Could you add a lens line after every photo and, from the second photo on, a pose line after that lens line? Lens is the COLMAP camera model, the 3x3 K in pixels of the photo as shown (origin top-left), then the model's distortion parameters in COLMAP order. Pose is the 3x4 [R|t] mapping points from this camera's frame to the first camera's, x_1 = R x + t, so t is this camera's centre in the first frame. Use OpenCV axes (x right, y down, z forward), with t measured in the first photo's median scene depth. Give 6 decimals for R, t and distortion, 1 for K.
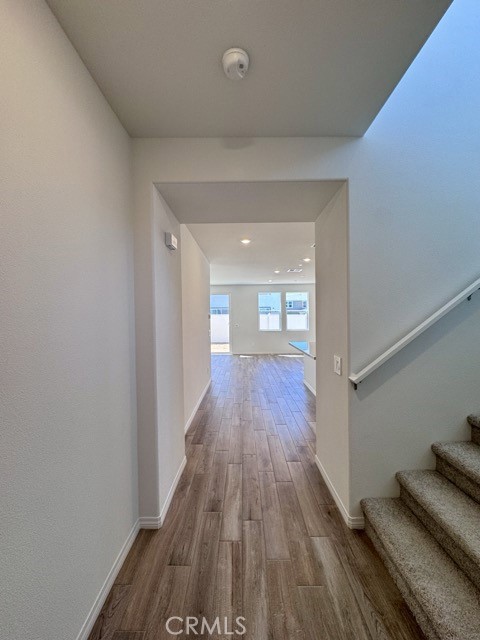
lens RADIAL K [[257.0, 0, 240.7], [0, 257.0, 318.0], [0, 0, 1]] dist [-0.004185, 0.000101]
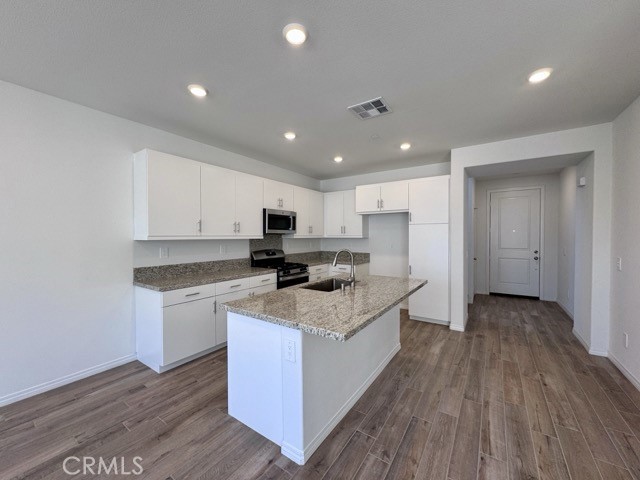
lens RADIAL K [[257.0, 0, 321.1], [0, 257.0, 240.1], [0, 0, 1]] dist [-0.004185, 0.000101]
pose [[-0.833781, 0.000856, 0.552094, 0.173713], [0.014548, 0.999686, 0.020421, 0.005280], [-0.551903, 0.025058, -0.833532, 2.797835]]
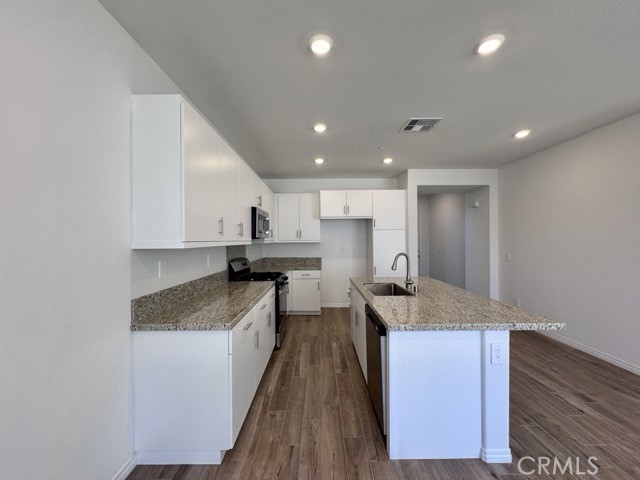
lens RADIAL K [[257.0, 0, 320.5], [0, 257.0, 239.8], [0, 0, 1]] dist [-0.004185, 0.000101]
pose [[-0.999693, 0.015138, -0.019626, 1.068272], [0.014950, 0.999841, 0.009689, -0.006695], [0.019769, 0.009392, -0.999760, 2.949899]]
